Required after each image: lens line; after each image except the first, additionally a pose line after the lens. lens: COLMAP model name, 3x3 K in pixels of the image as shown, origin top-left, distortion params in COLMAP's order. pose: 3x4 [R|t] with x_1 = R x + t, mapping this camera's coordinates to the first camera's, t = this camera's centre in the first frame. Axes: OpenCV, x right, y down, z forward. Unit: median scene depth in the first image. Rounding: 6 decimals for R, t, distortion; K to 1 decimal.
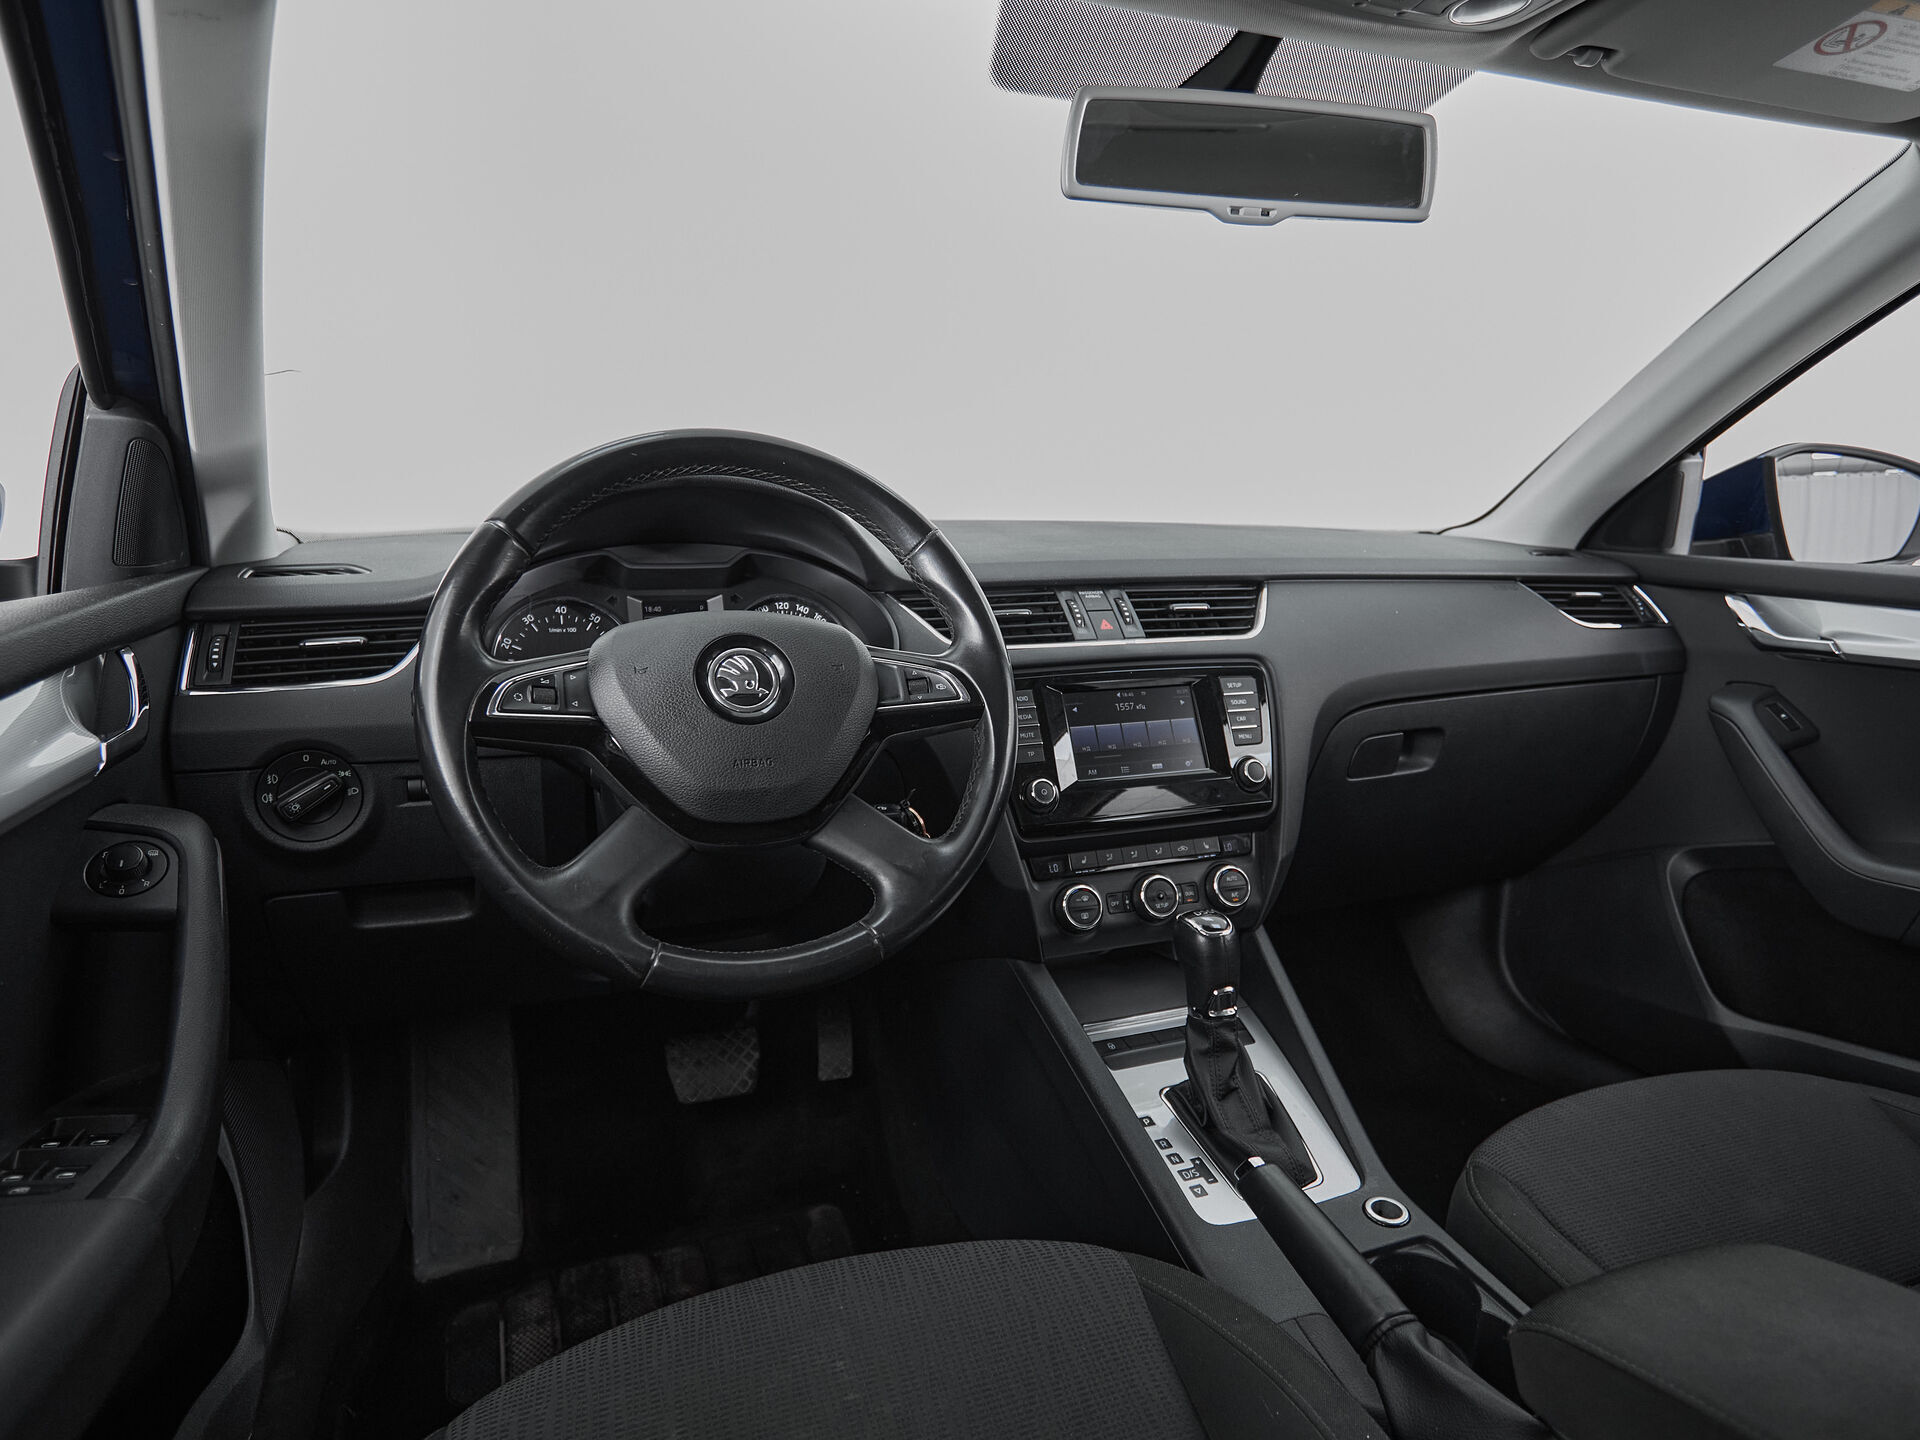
lens RADIAL K [[1167.8, 0, 984.9], [0, 1167.8, 752.2], [0, 0, 1]] dist [-0.004240, -0.000812]
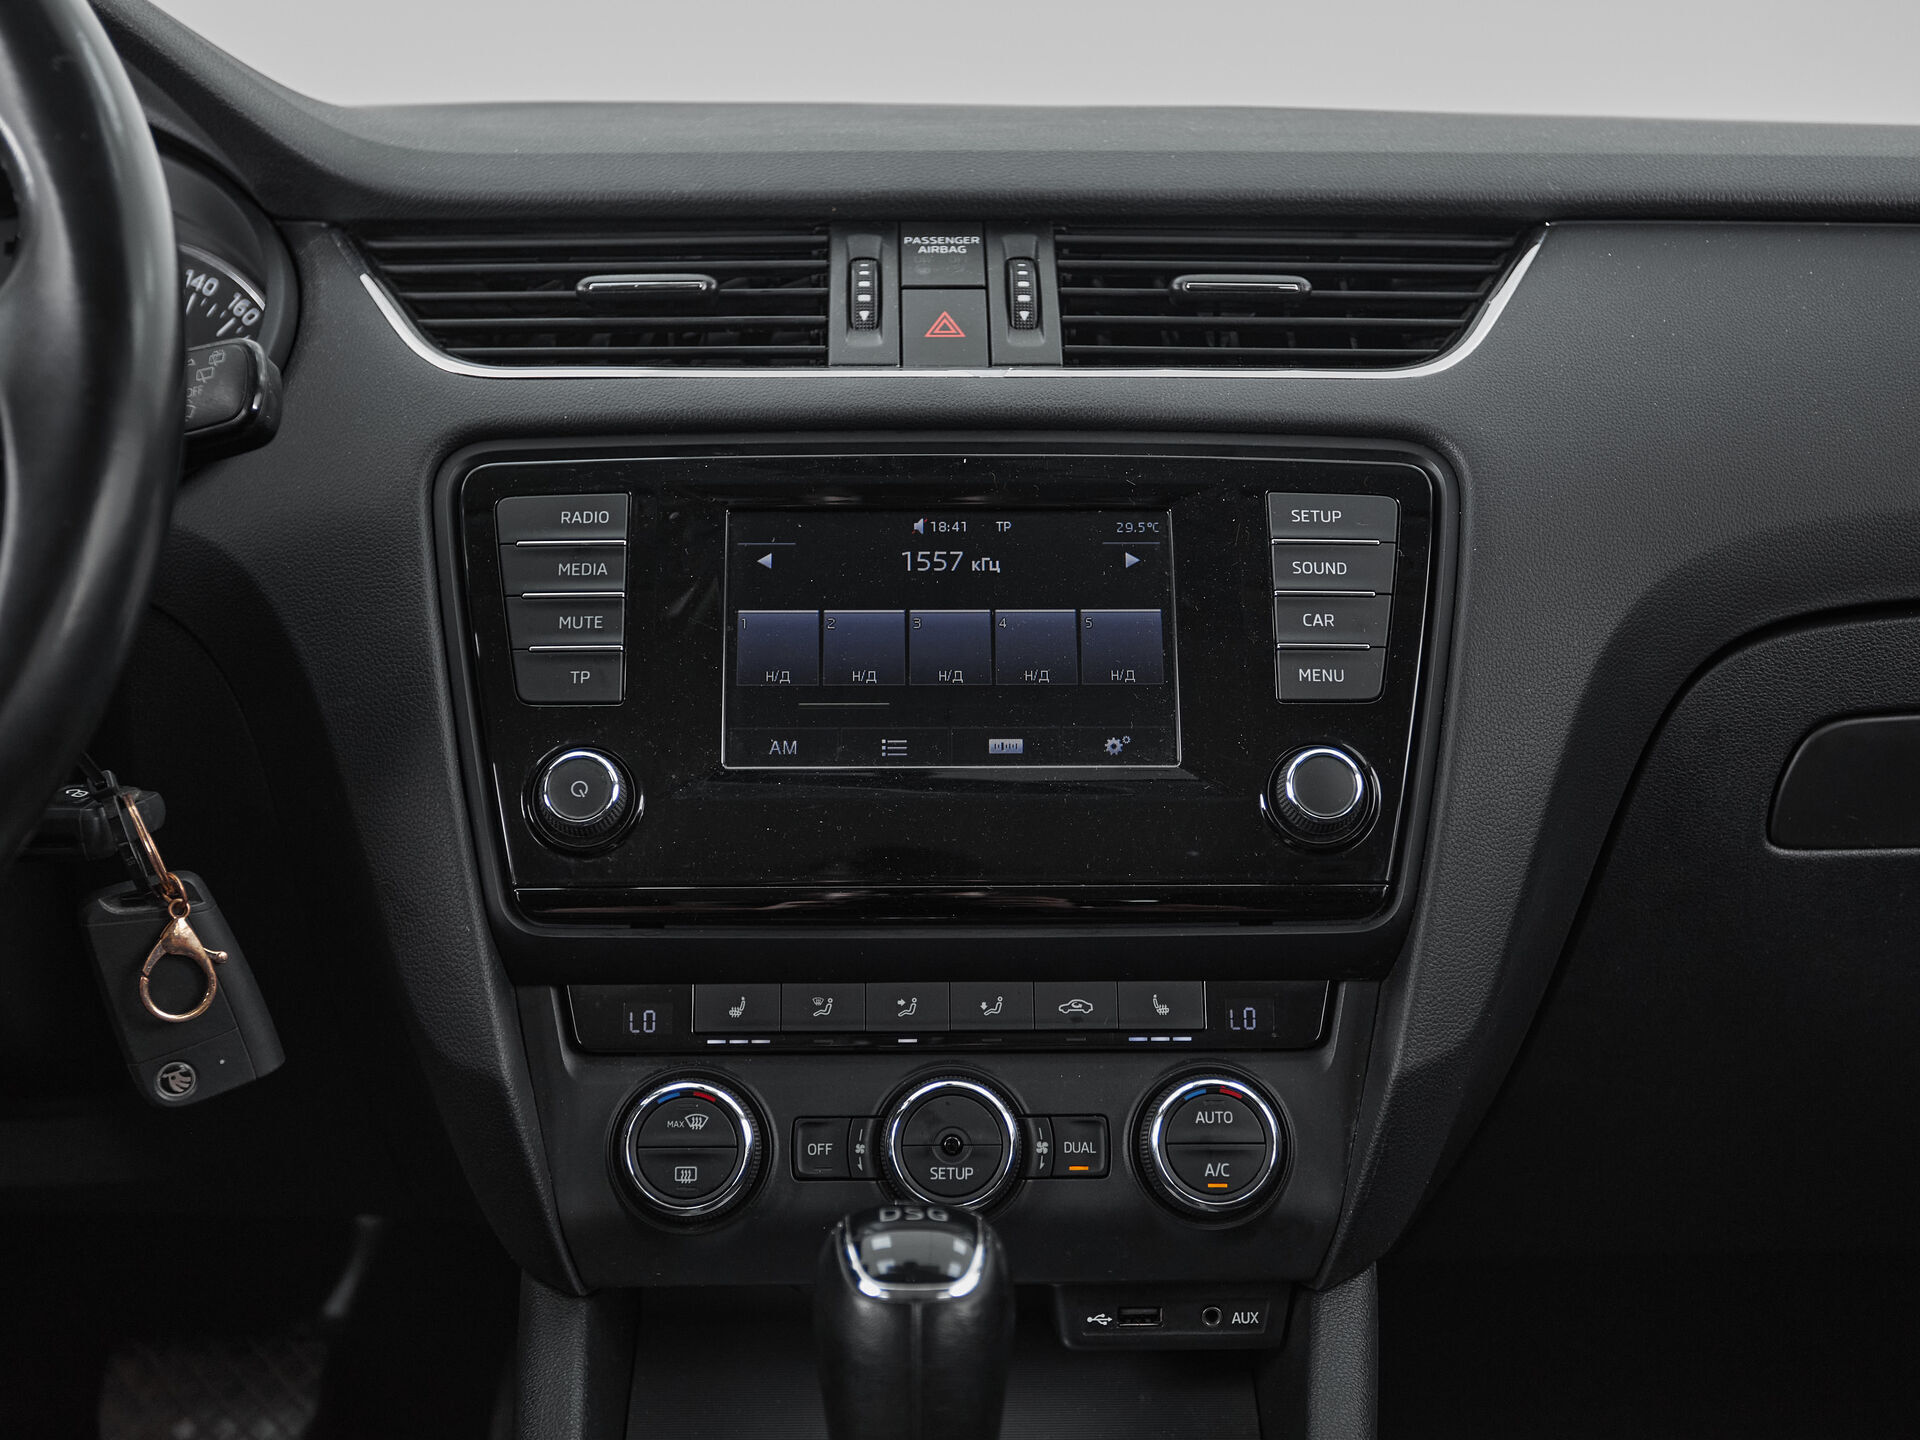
lens RADIAL K [[2235.6, 0, 935.6], [0, 2235.6, 757.0], [0, 0, 1]] dist [0.003687, 0.038640]
pose [[0.937585, 0.065927, -0.341450, 0.335794], [-0.071457, 0.997437, -0.003628, 0.018356], [0.340335, 0.027801, 0.939893, 0.398100]]
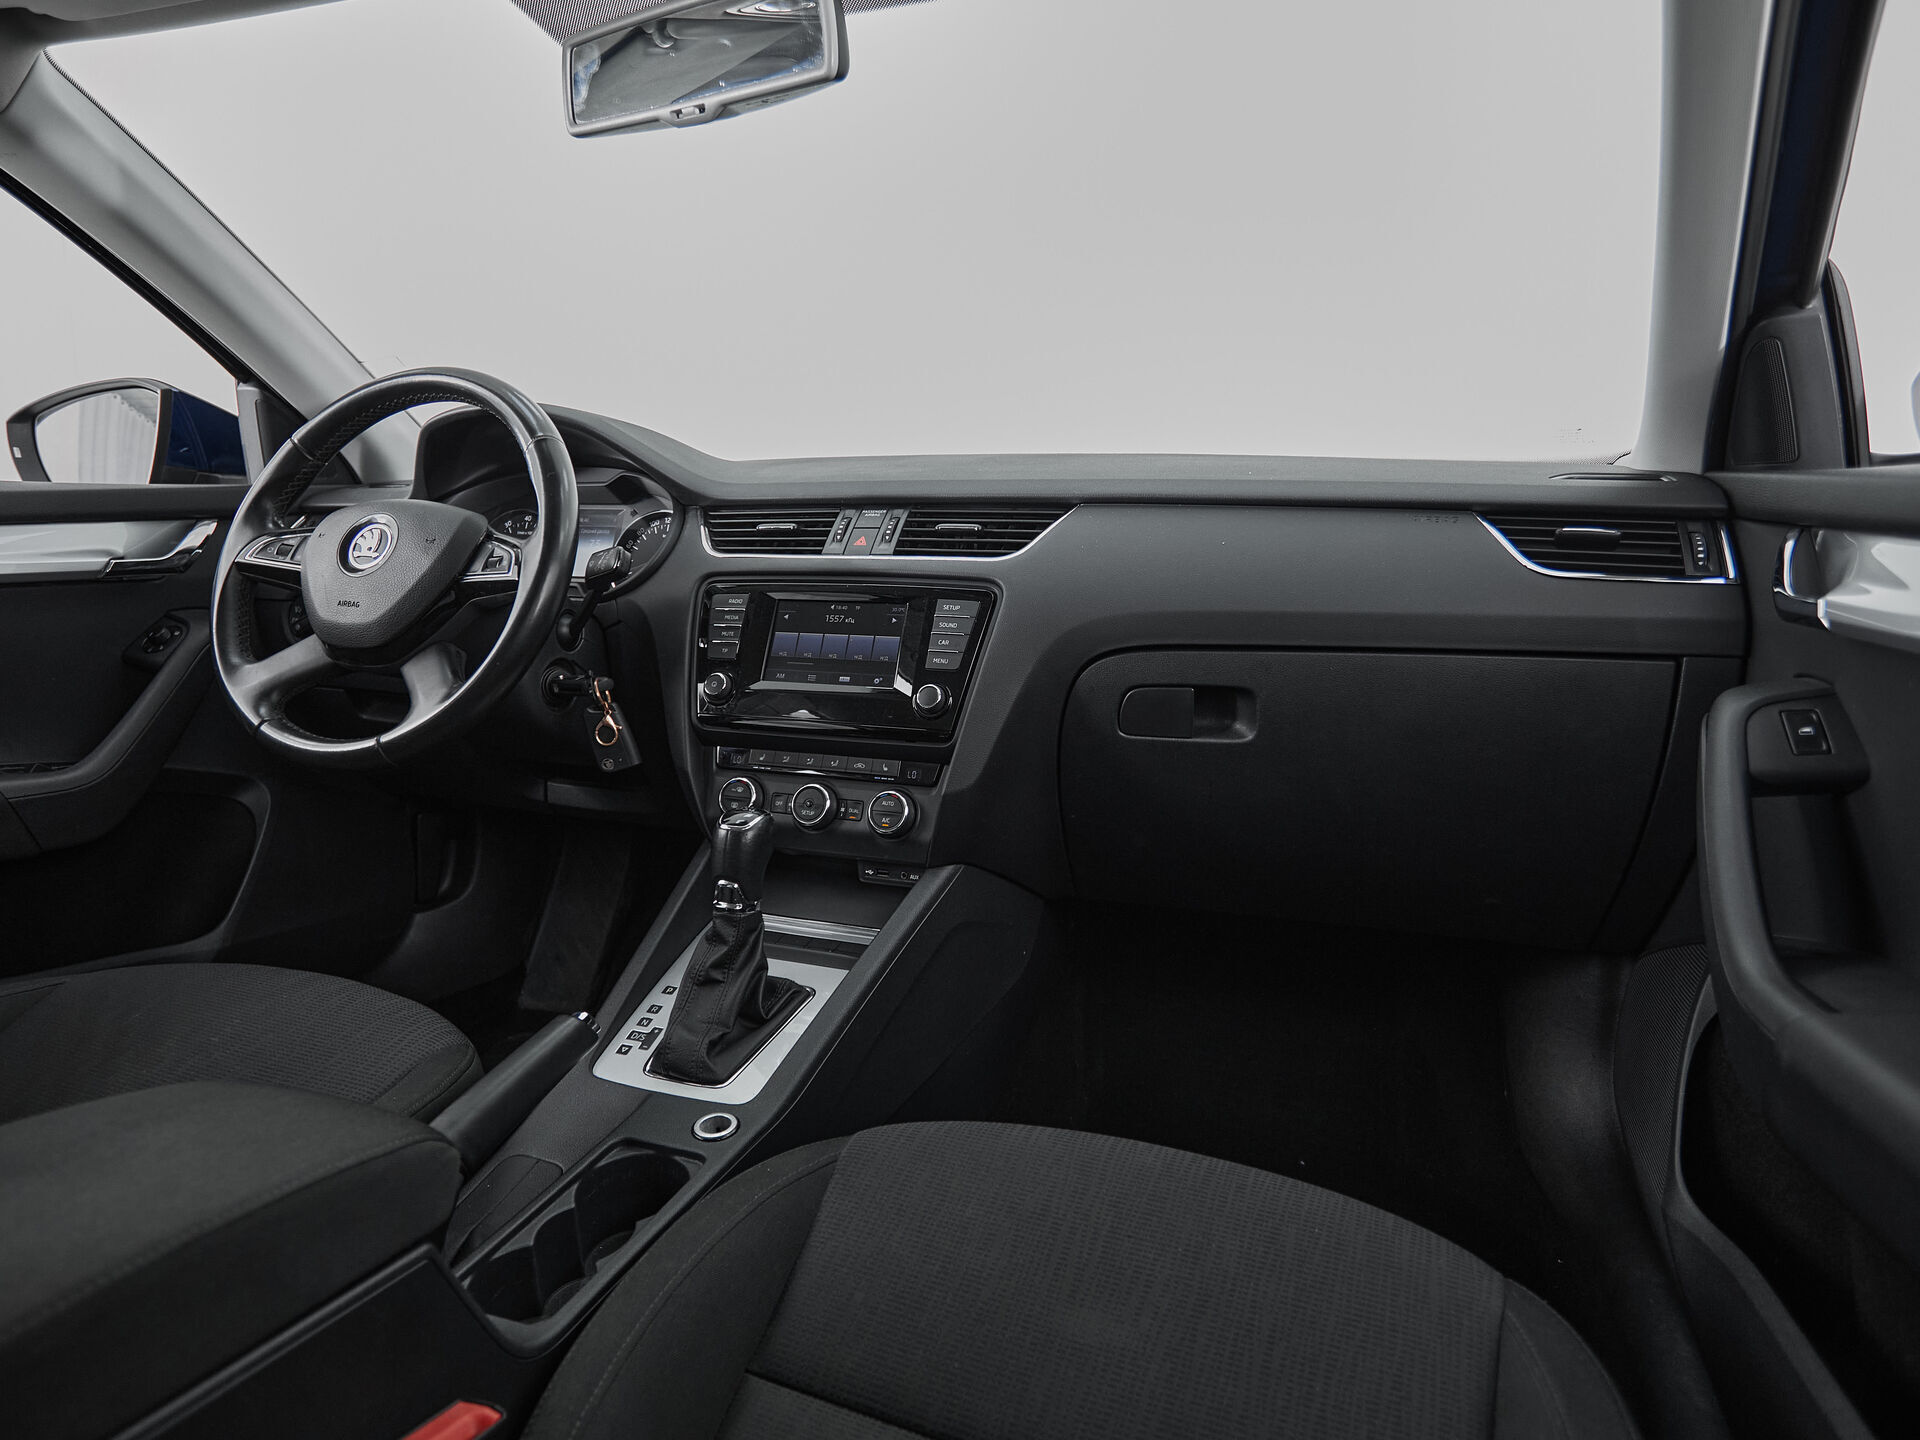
lens RADIAL K [[1145.4, 0, 950.0], [0, 1145.4, 736.9], [0, 0, 1]] dist [-0.003447, 0.000460]
pose [[0.741527, 0.127749, -0.658648, 0.850914], [-0.136400, 0.989908, 0.038435, 0.010711], [0.656911, 0.061339, 0.751469, 0.317159]]
